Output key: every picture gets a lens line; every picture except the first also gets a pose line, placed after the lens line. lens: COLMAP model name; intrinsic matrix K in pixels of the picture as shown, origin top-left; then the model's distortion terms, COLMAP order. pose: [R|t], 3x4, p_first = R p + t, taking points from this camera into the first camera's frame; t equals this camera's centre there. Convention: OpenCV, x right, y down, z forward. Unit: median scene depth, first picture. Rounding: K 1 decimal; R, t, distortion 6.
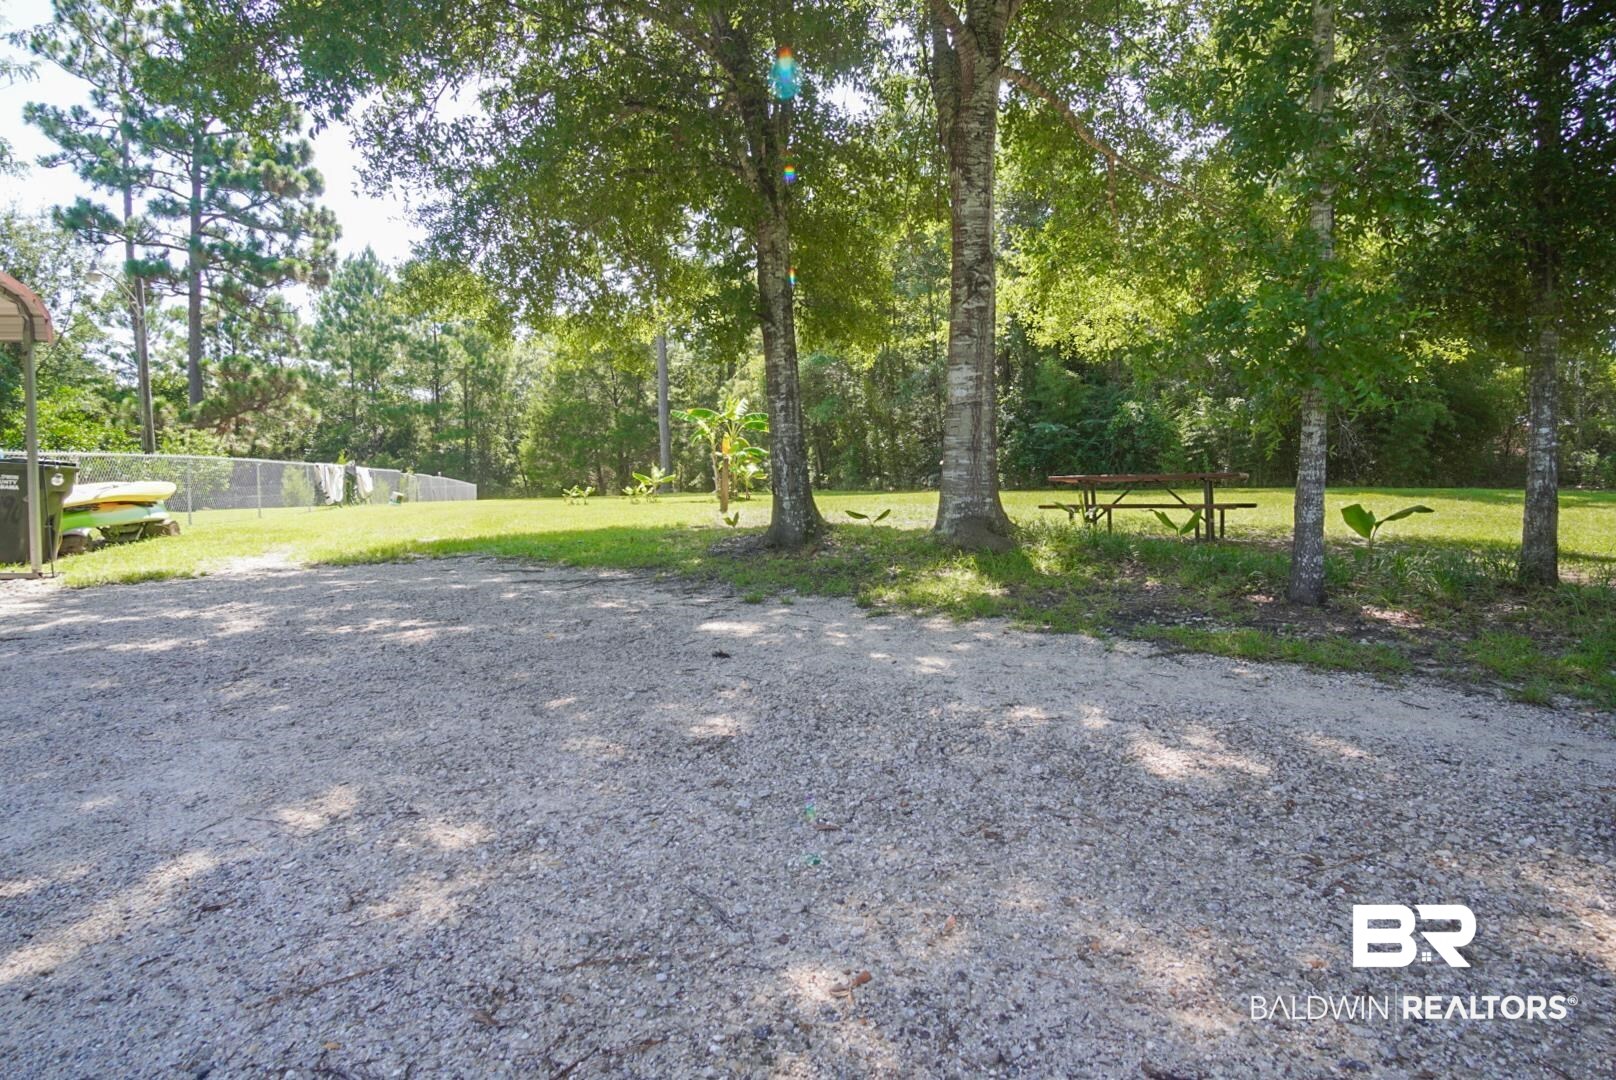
lens RADIAL K [[881.2, 0, 779.6], [0, 881.2, 498.8], [0, 0, 1]] dist [-0.035009, 0.011028]
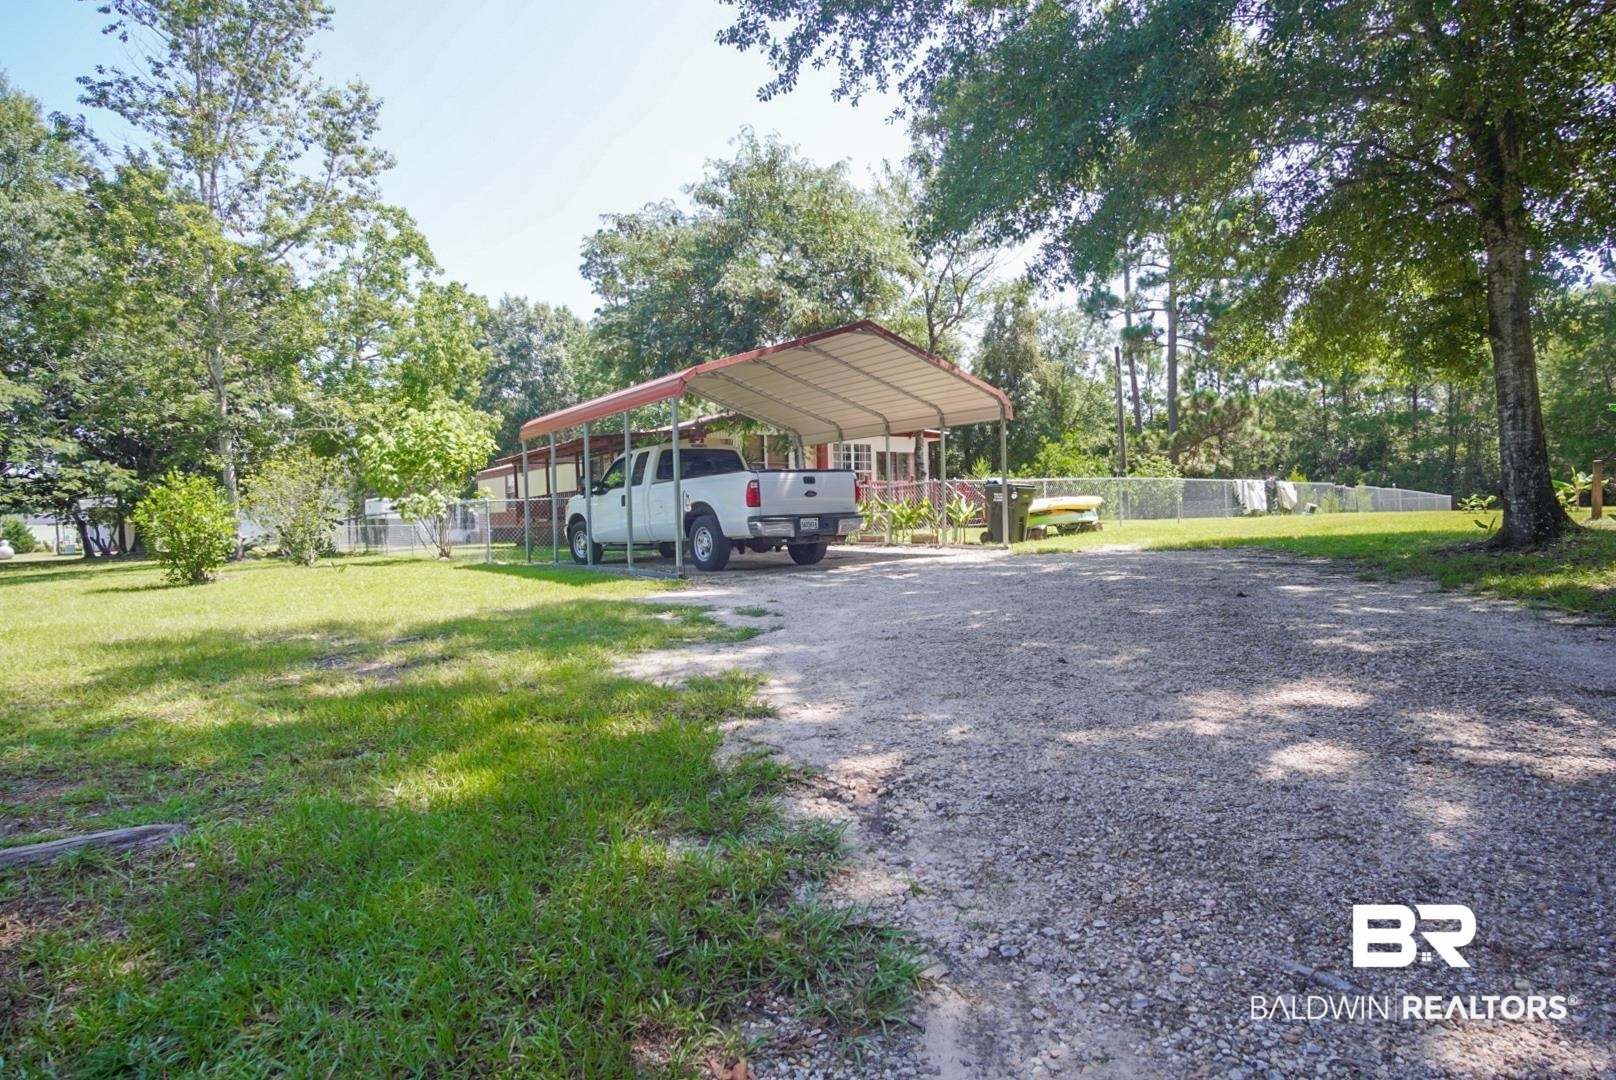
lens RADIAL K [[883.7, 0, 807.3], [0, 883.7, 514.4], [0, 0, 1]] dist [-0.031814, 0.007989]
pose [[0.505942, -0.000716, -0.862567, 0.142991], [0.001466, 0.999999, 0.000030, 0.004288], [0.862566, -0.001280, 0.505943, -0.079426]]
